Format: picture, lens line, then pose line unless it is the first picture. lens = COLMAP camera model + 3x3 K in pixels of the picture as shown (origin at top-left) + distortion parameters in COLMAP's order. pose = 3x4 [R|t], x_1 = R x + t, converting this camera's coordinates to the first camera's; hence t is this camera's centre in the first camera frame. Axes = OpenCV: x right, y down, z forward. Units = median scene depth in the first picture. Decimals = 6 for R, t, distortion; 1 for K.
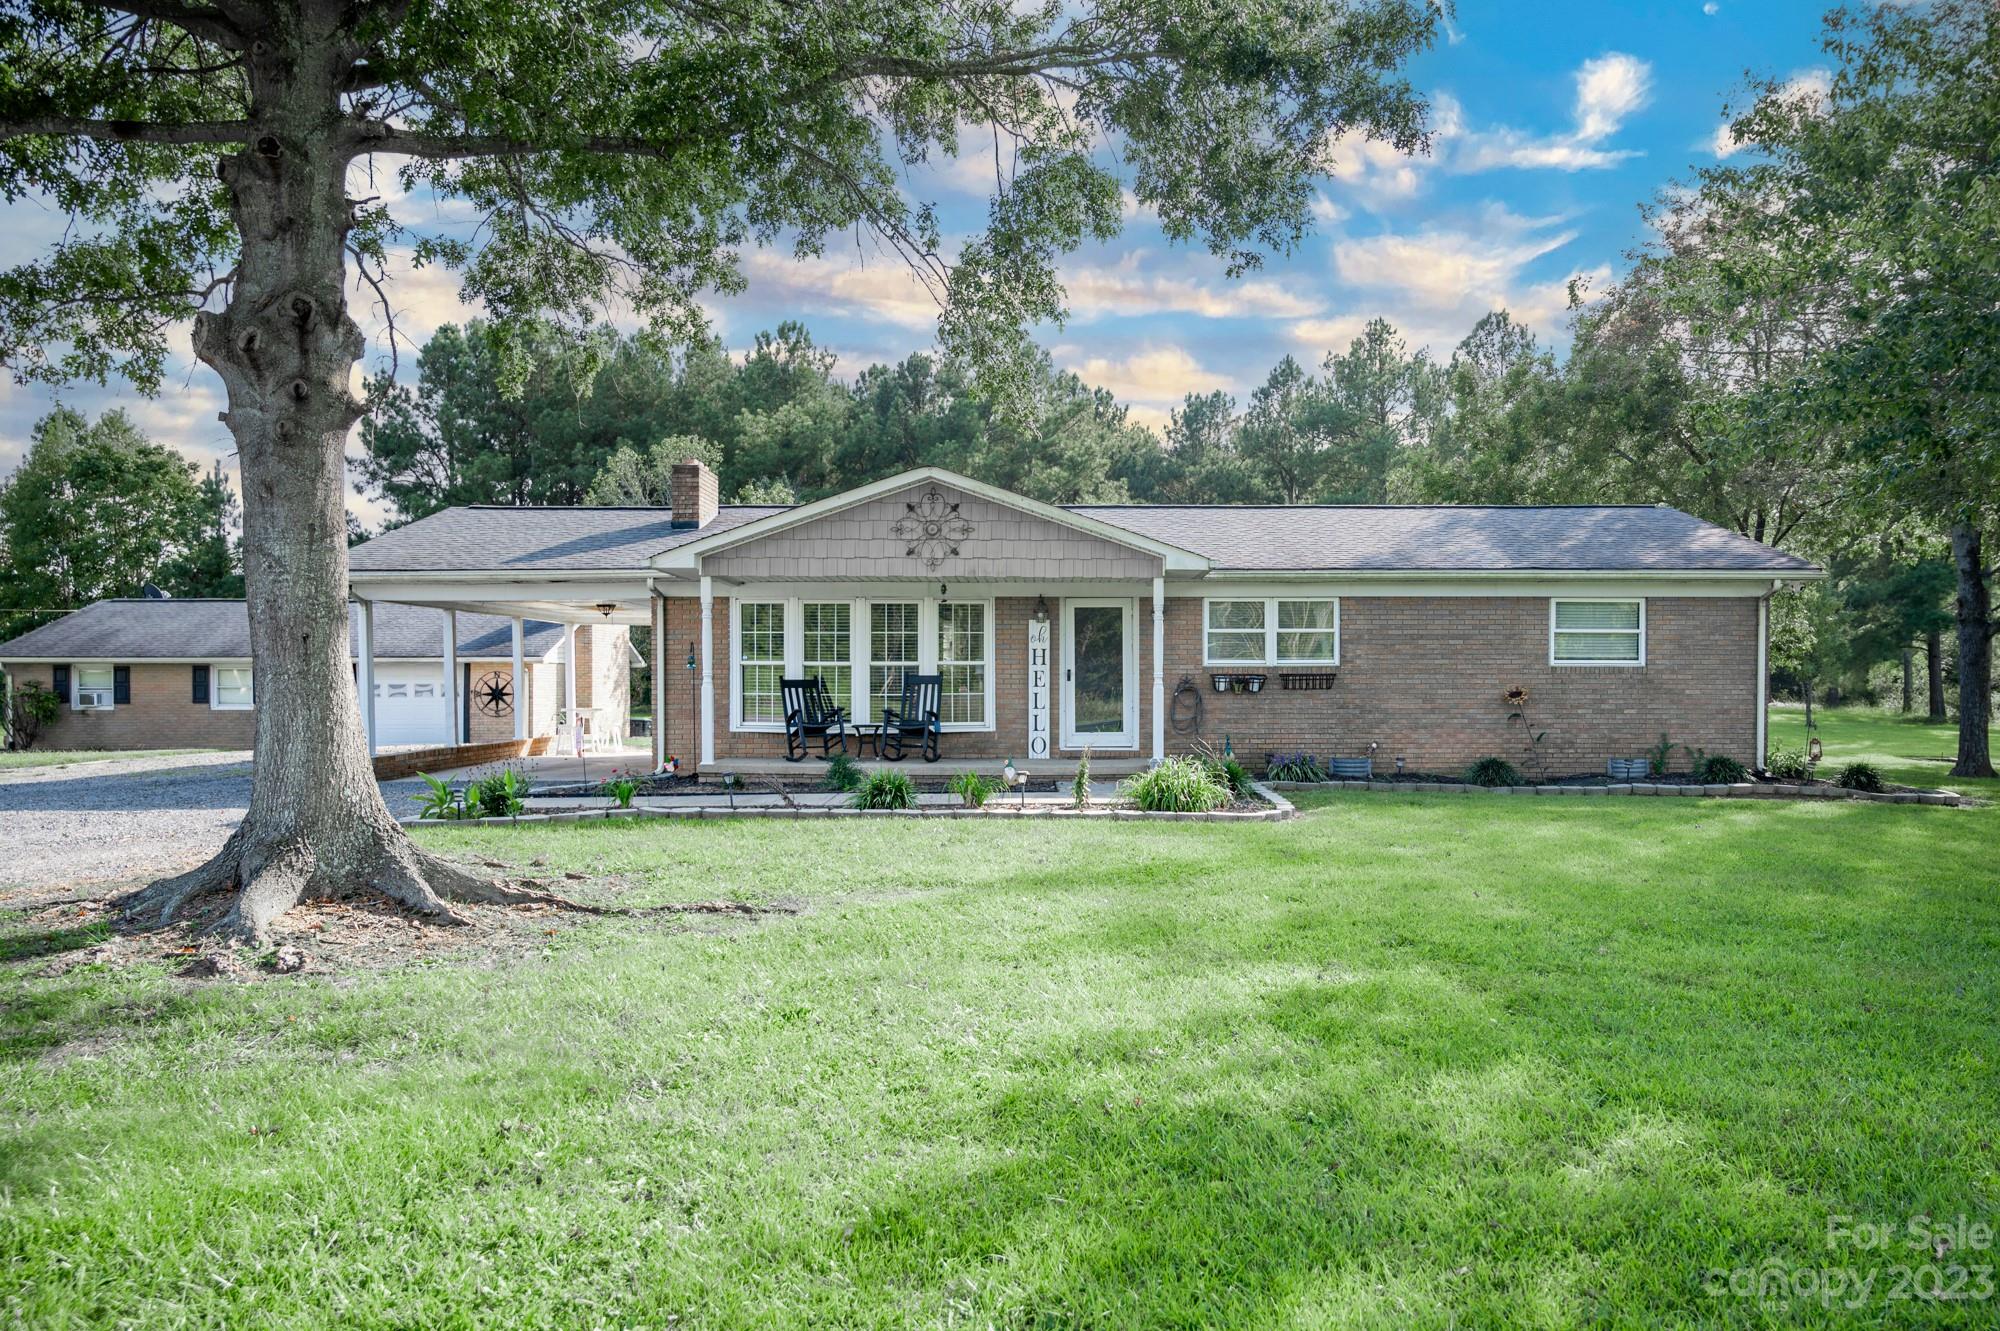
lens RADIAL K [[1345.5, 0, 1034.4], [0, 1345.5, 695.8], [0, 0, 1]] dist [-0.003082, -0.003519]
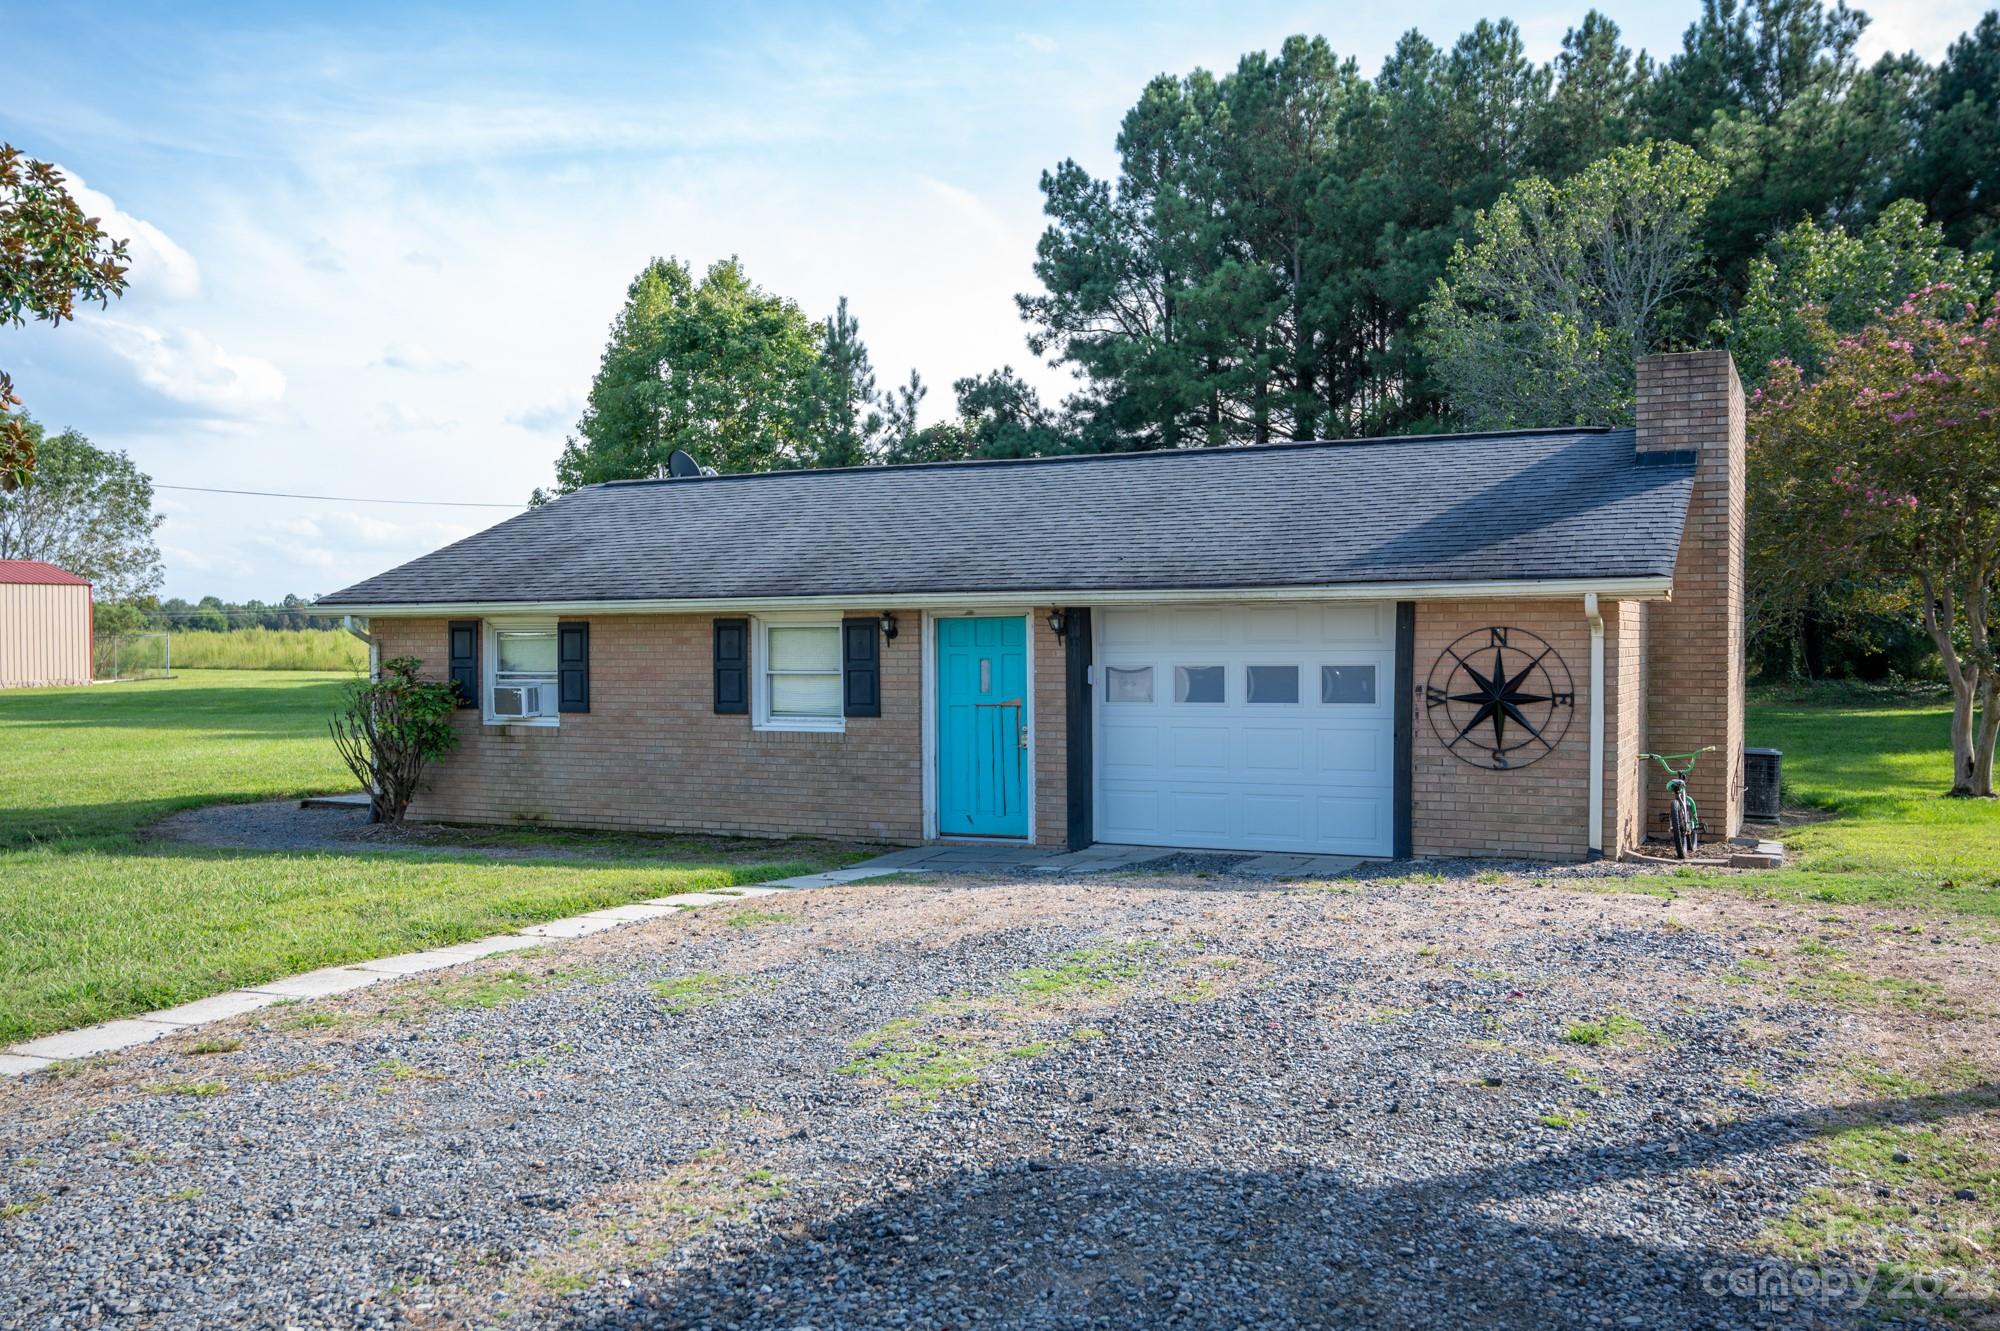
lens RADIAL K [[1782.9, 0, 1005.3], [0, 1782.9, 668.1], [0, 0, 1]] dist [0.000973, -0.003401]
pose [[0.889929, 0.002169, -0.456094, -0.579449], [0.000972, 0.999977, 0.006653, -0.021060], [0.456098, -0.006364, 0.889907, 1.065174]]
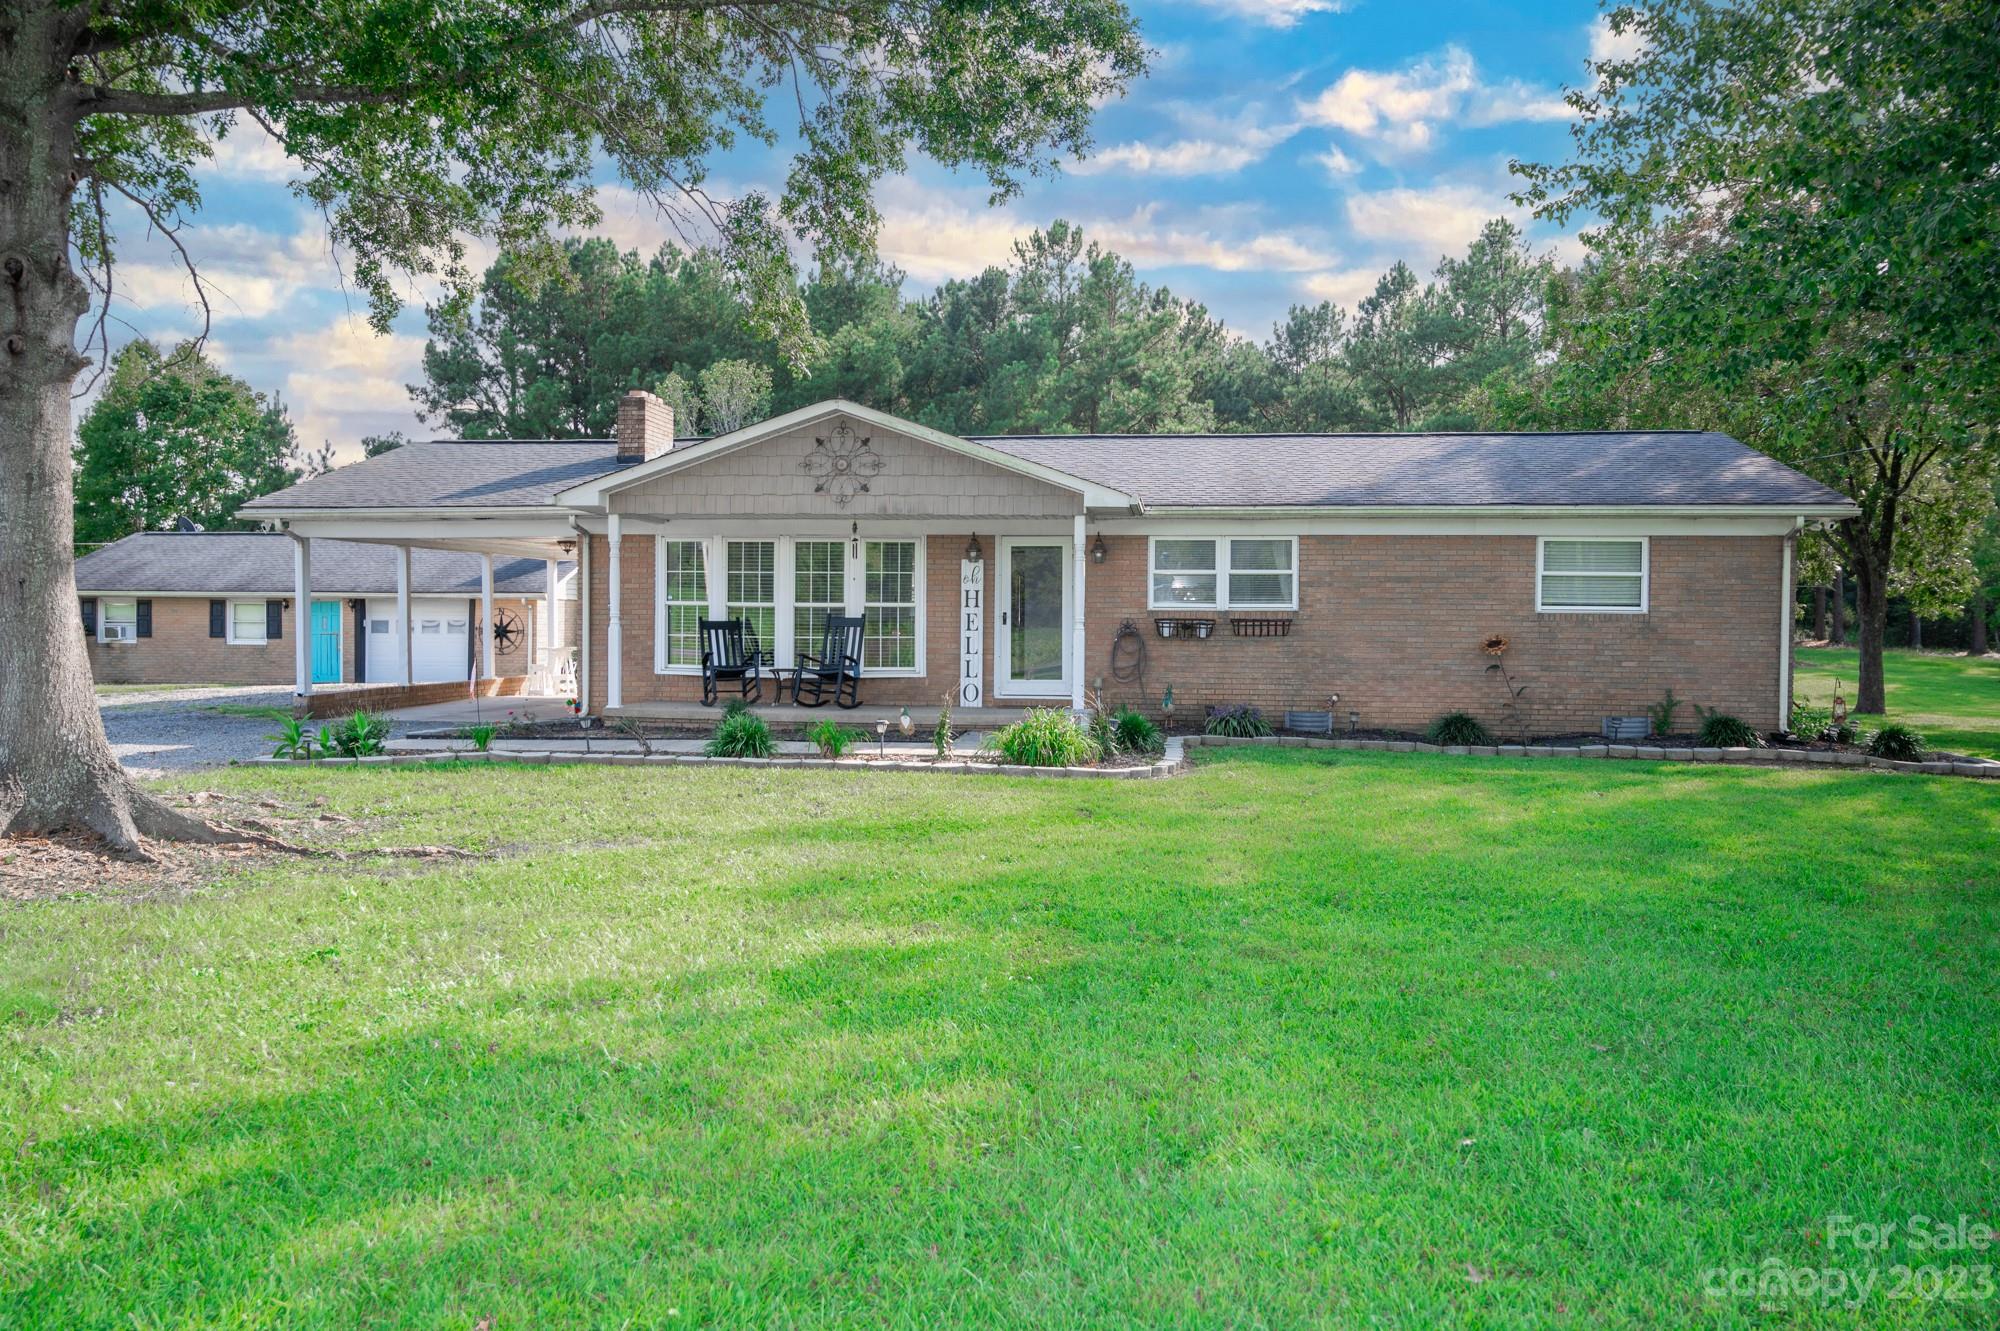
lens RADIAL K [[1462.5, 0, 983.9], [0, 1462.5, 636.9], [0, 0, 1]] dist [-0.003664, -0.003265]
pose [[0.993023, 0.009621, -0.117531, 0.131006], [-0.009506, 0.999954, 0.001537, -0.003832], [0.117540, -0.000409, 0.993068, -0.014569]]
